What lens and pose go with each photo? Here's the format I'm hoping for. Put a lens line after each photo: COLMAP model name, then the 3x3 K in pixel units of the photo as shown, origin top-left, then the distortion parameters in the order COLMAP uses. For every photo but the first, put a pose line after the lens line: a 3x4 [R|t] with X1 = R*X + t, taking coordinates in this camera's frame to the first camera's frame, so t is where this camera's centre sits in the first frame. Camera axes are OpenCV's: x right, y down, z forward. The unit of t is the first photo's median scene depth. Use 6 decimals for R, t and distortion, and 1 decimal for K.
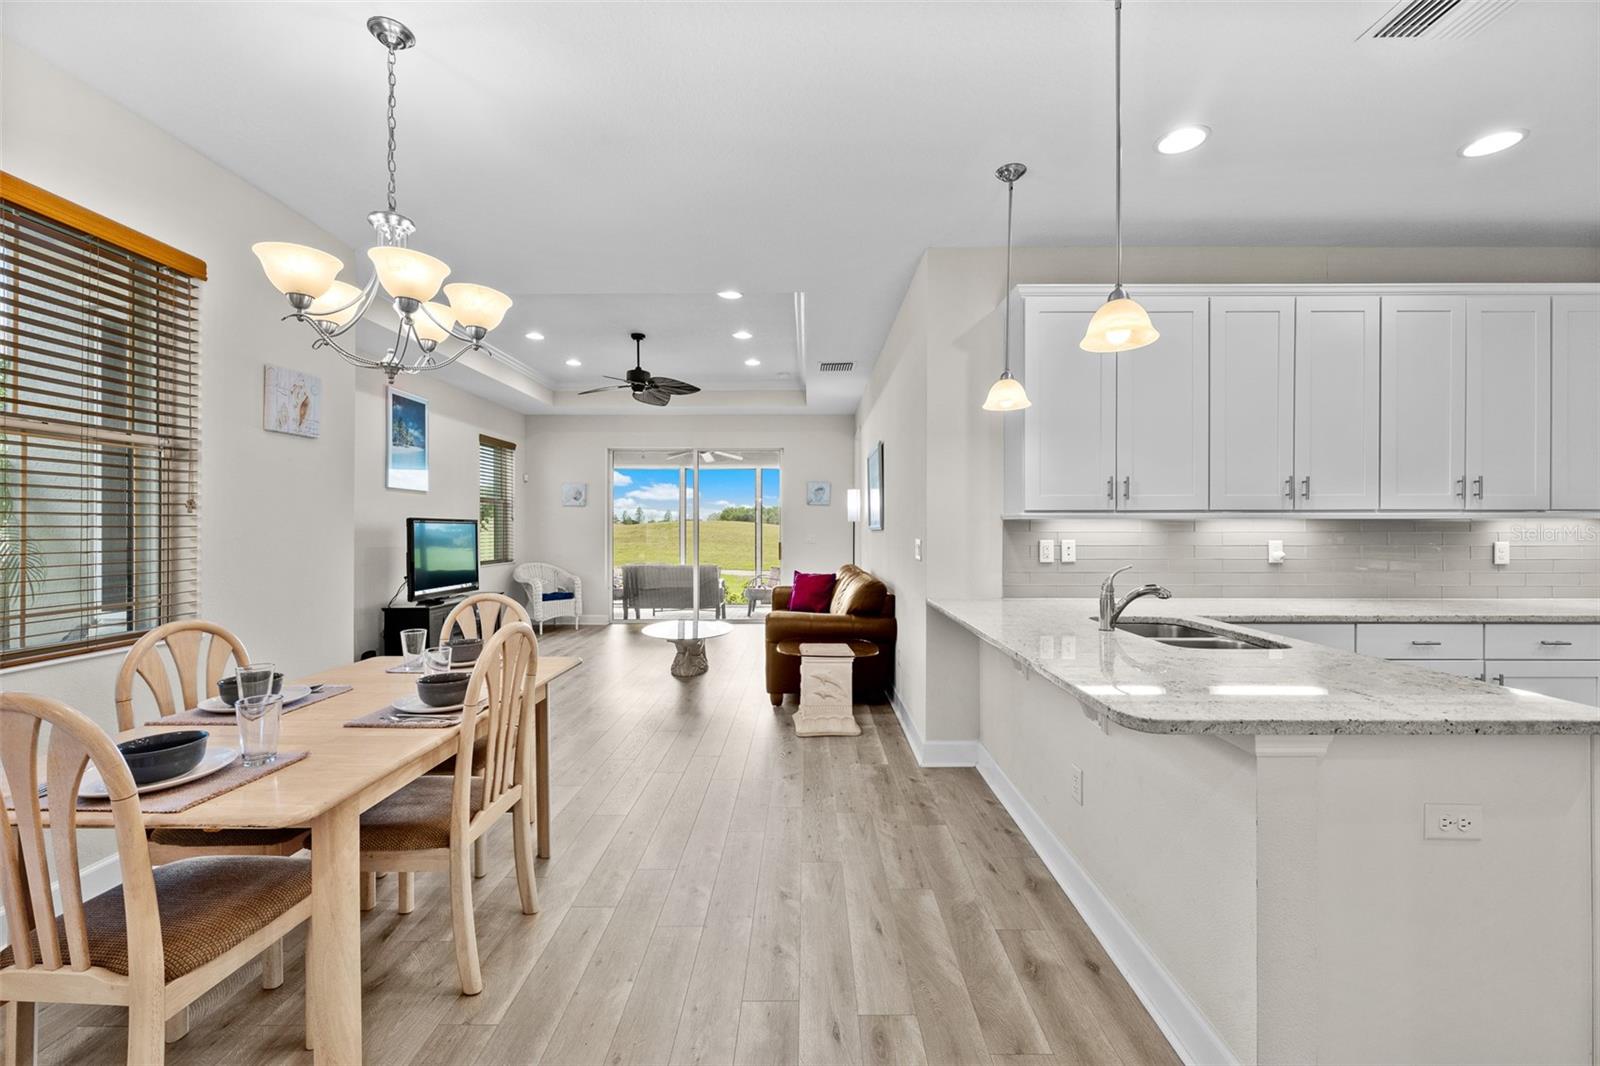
lens RADIAL K [[651.0, 0, 795.5], [0, 651.0, 527.1], [0, 0, 1]] dist [0.001104, 0.000122]
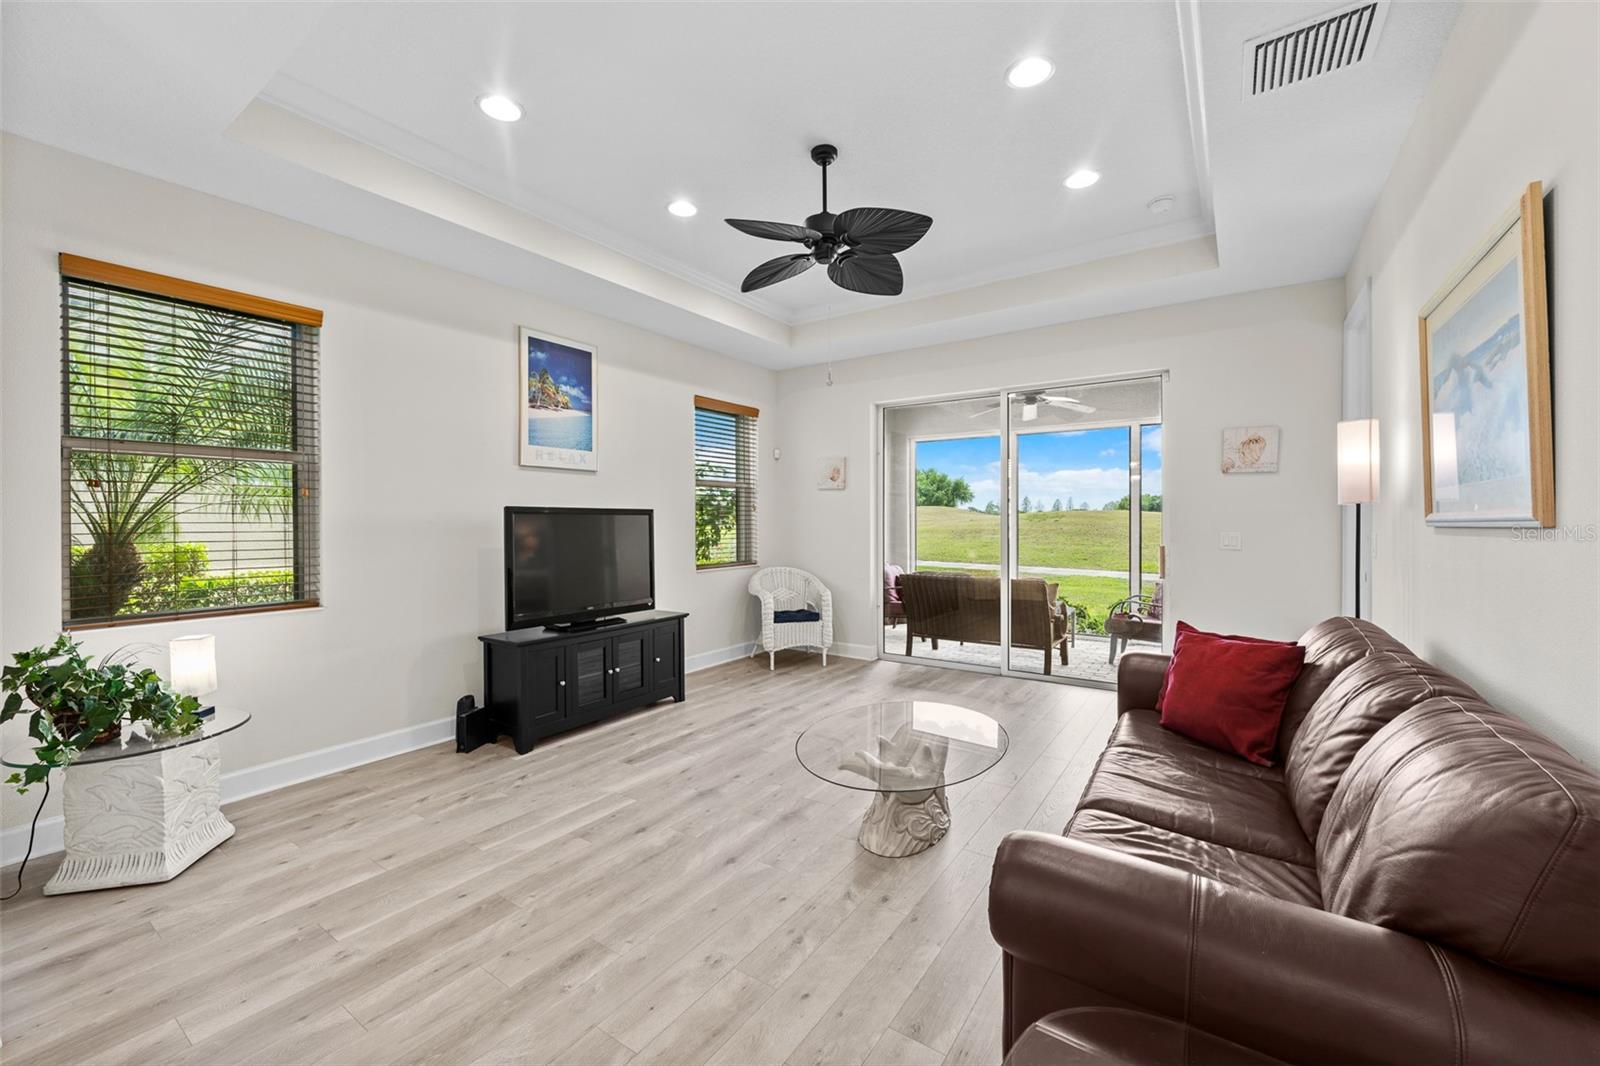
lens RADIAL K [[635.9, 0, 794.6], [0, 635.9, 524.9], [0, 0, 1]] dist [-0.001691, -0.000113]
pose [[0.831324, 0.004390, -0.555771, 0.040663], [0.002387, 0.999931, 0.011469, -0.003415], [0.555783, -0.010861, 0.831257, 1.010634]]
